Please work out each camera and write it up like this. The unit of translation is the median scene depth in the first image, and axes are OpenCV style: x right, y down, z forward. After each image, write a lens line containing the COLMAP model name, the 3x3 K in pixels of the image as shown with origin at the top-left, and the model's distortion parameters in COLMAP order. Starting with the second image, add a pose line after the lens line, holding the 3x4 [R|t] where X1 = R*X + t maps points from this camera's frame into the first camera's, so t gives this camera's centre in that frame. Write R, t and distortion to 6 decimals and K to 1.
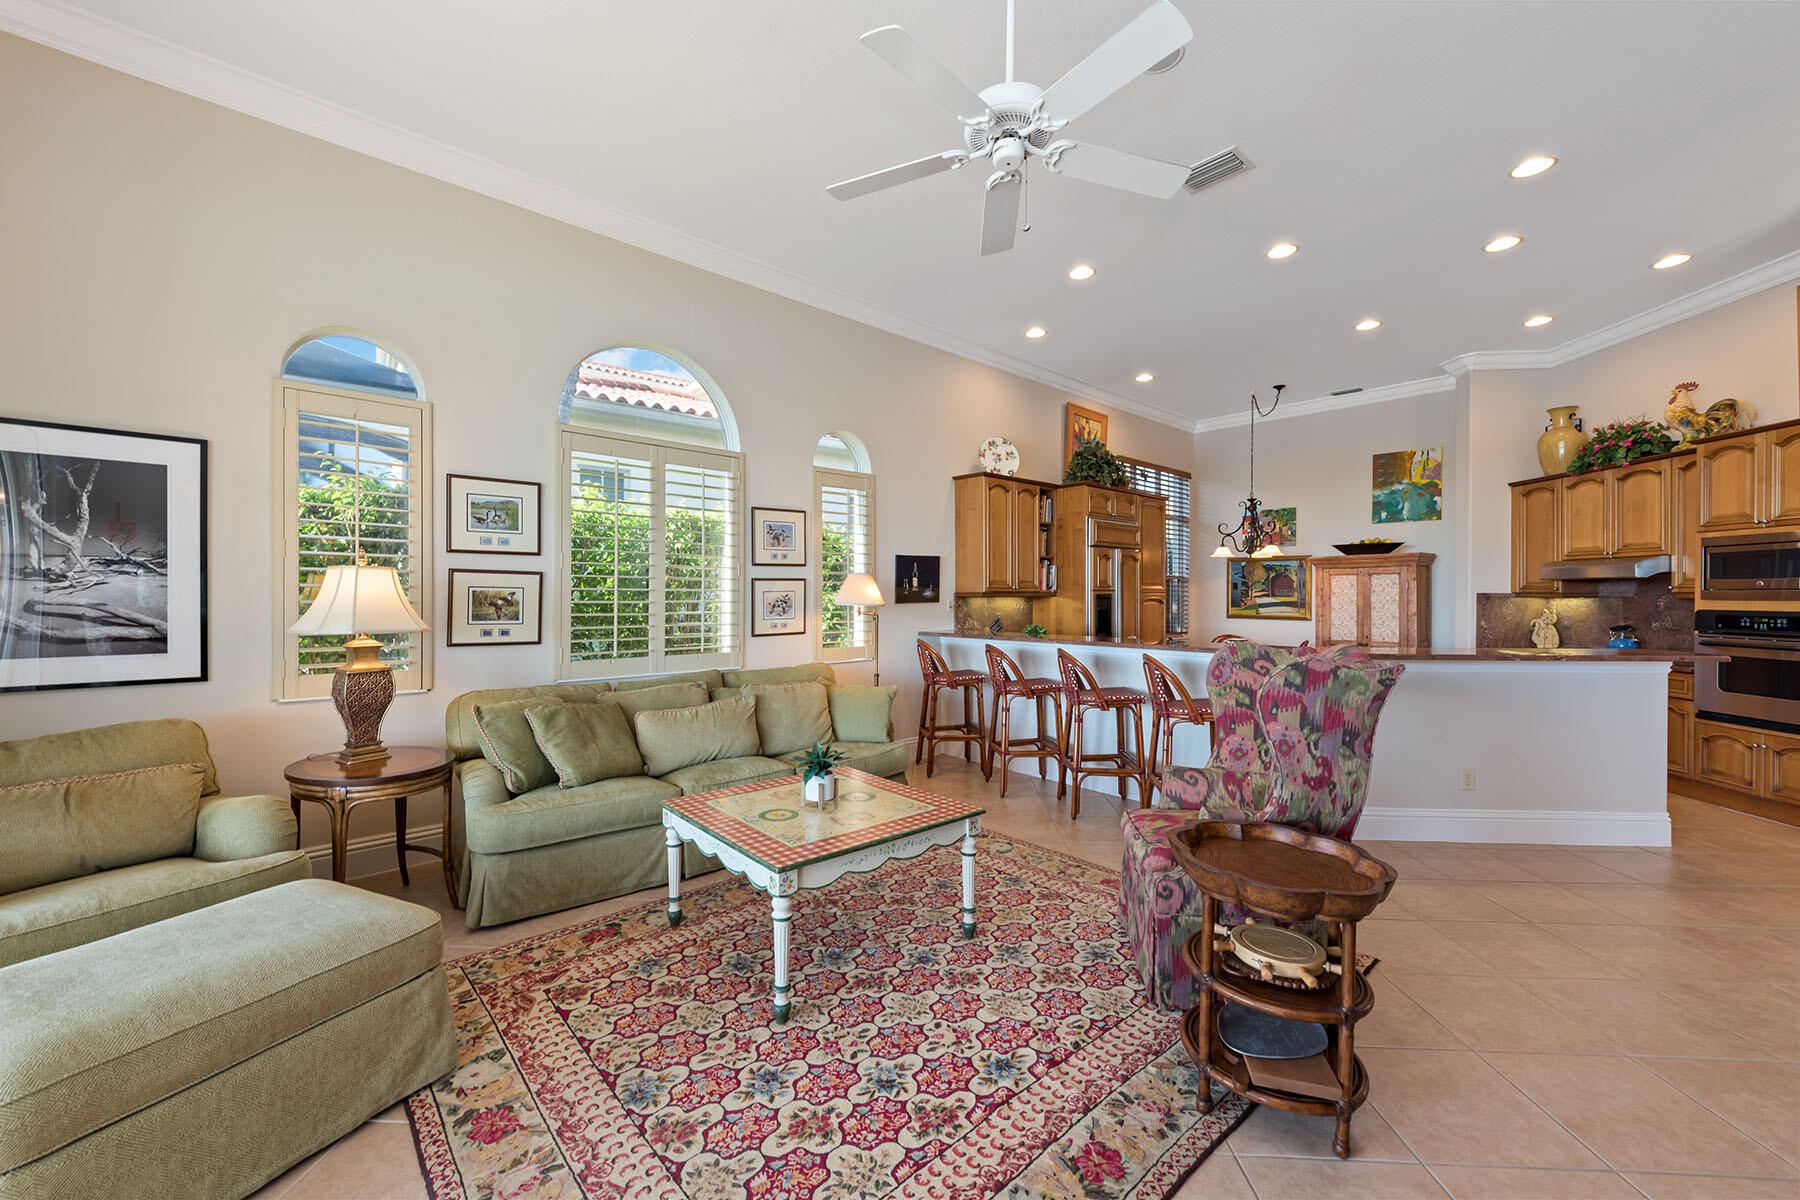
lens RADIAL K [[710.0, 0, 892.1], [0, 710.0, 596.6], [0, 0, 1]] dist [0.001438, 0.000224]
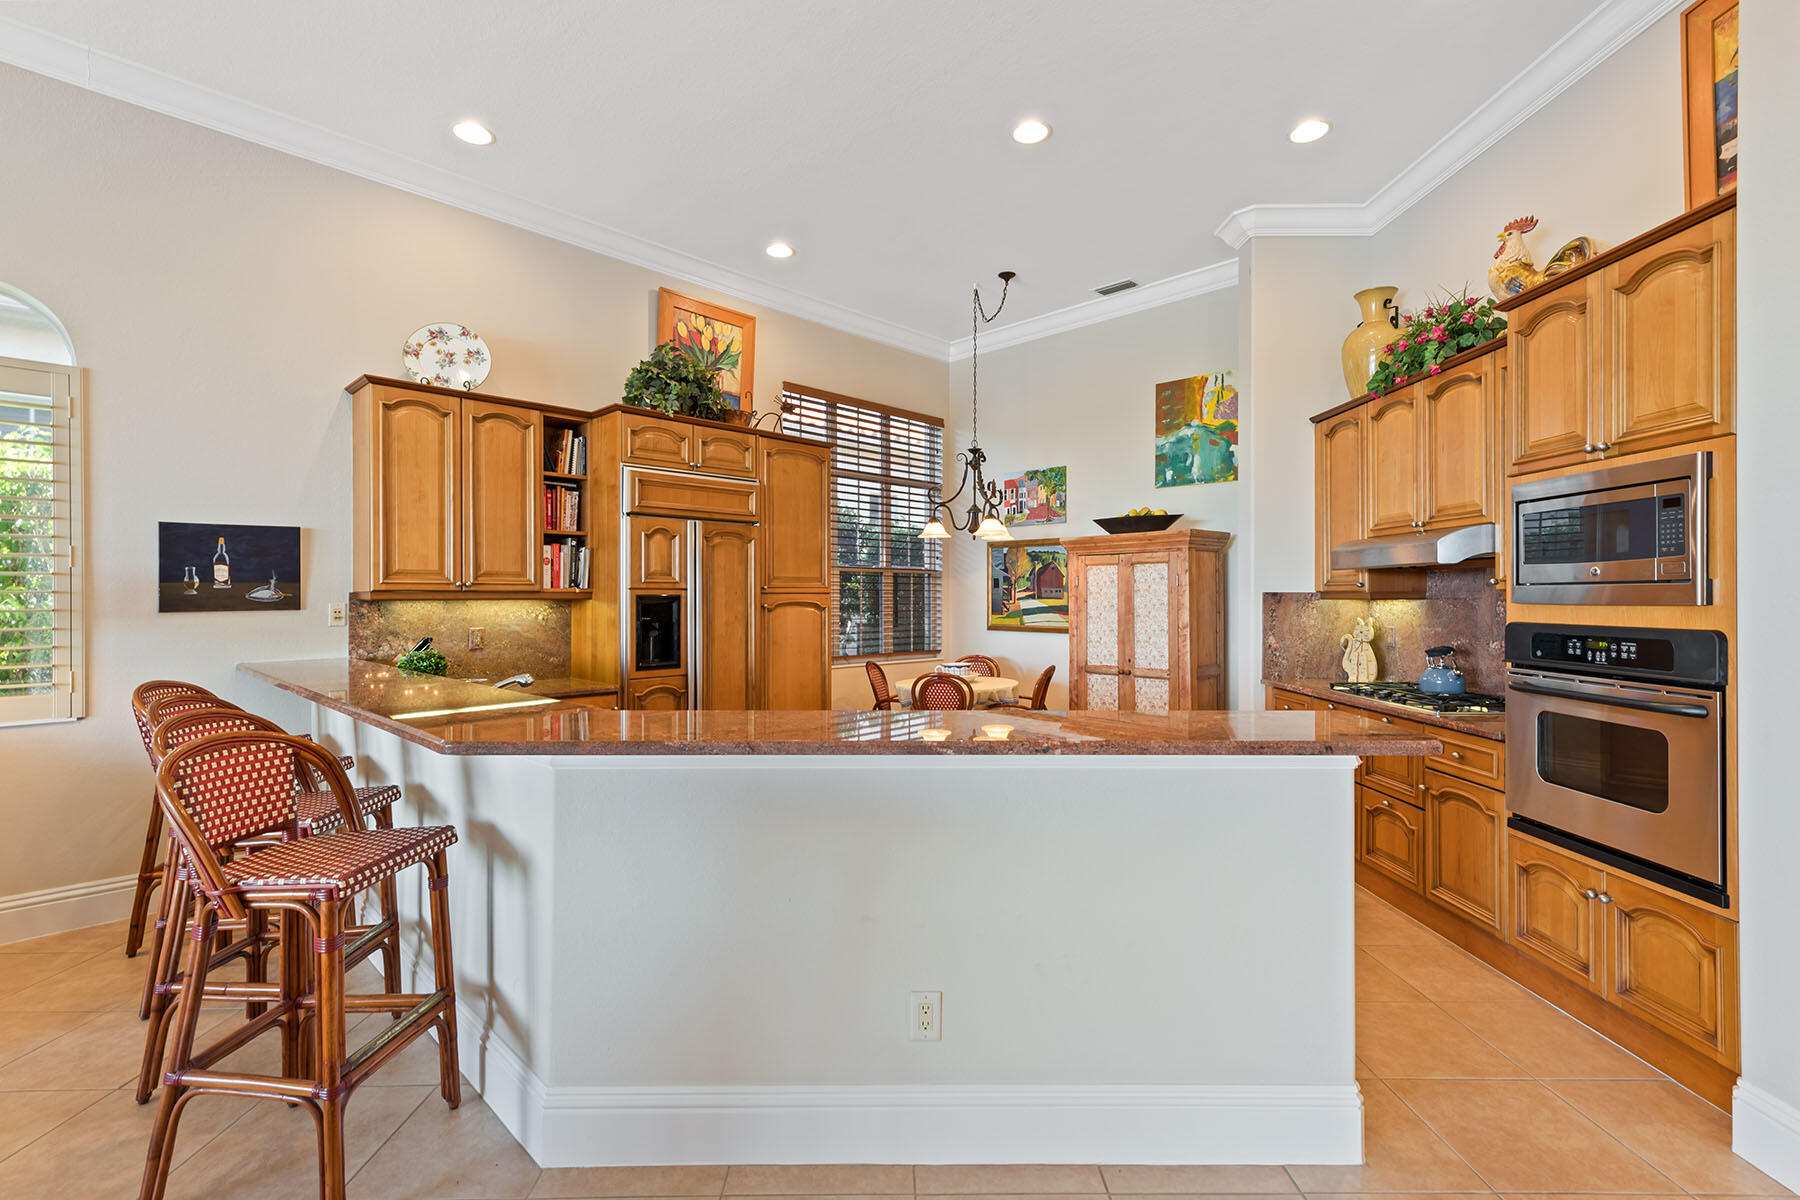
lens RADIAL K [[817.1, 0, 900.5], [0, 817.1, 594.8], [0, 0, 1]] dist [0.006776, -0.000244]
pose [[0.997947, -0.001224, 0.064031, 0.457466], [0.001562, 0.999985, -0.005228, 0.000482], [-0.064024, 0.005317, 0.997934, 0.300046]]
